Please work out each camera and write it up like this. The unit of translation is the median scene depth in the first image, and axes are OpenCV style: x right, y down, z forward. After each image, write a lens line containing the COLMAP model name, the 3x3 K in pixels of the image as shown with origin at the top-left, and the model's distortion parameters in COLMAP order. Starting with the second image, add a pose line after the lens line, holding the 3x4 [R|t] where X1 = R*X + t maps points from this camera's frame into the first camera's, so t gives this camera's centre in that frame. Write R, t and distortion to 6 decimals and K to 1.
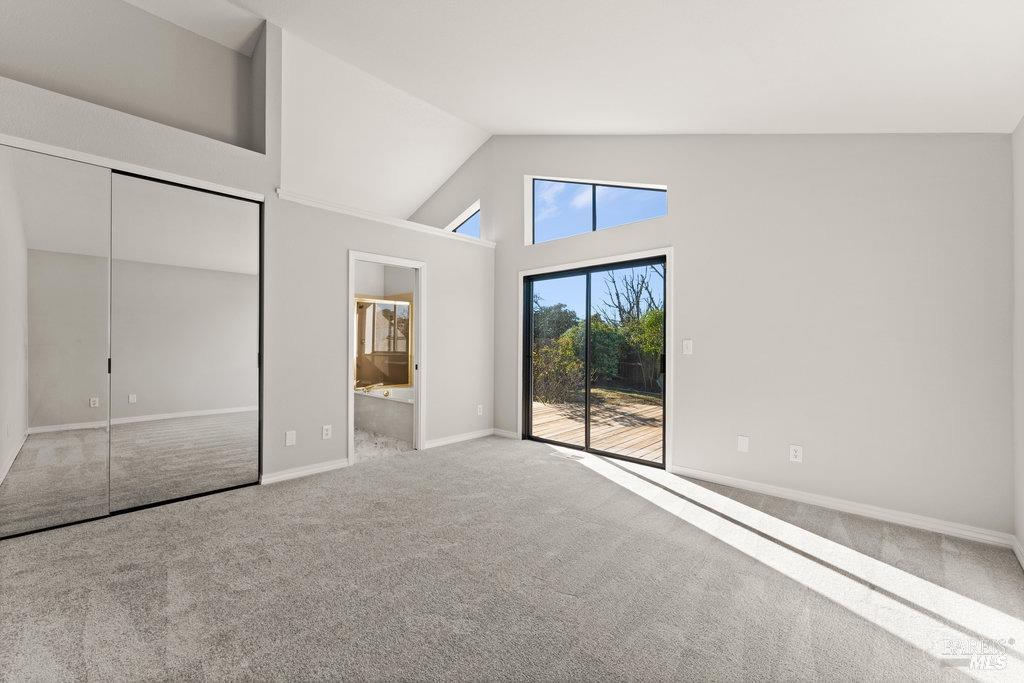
lens RADIAL K [[414.5, 0, 509.8], [0, 414.5, 341.9], [0, 0, 1]] dist [-0.001320, -0.000131]
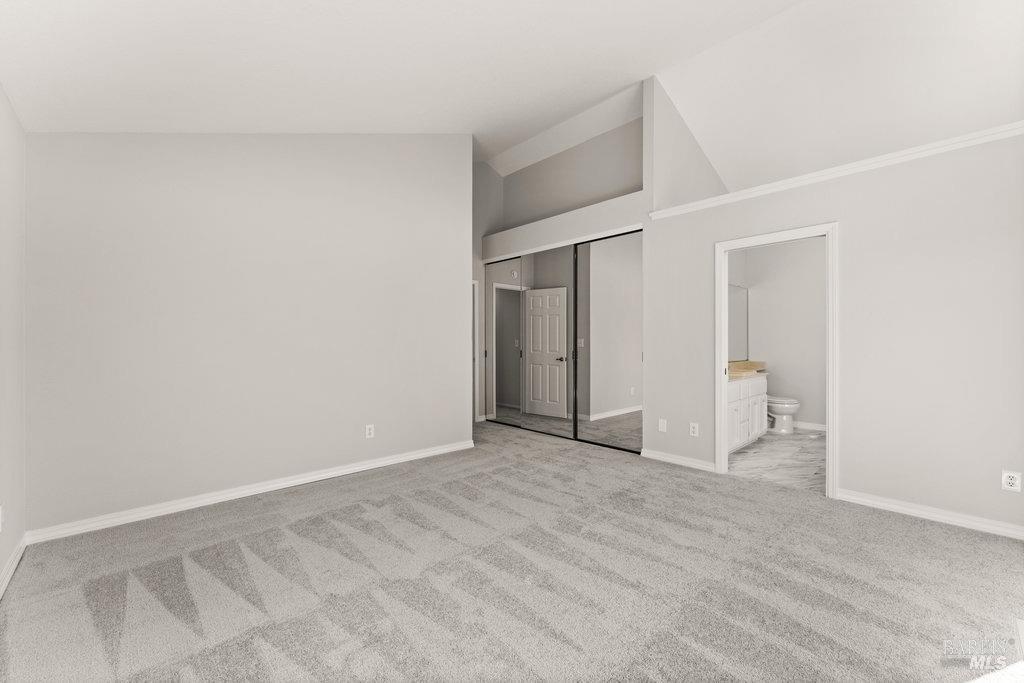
lens RADIAL K [[414.5, 0, 509.8], [0, 414.5, 341.9], [0, 0, 1]] dist [-0.001320, -0.000131]
pose [[-0.063544, 0.000262, -0.997979, 0.557122], [0.005085, 0.999987, -0.000061, -0.000600], [0.997966, -0.005079, -0.063545, 0.566768]]
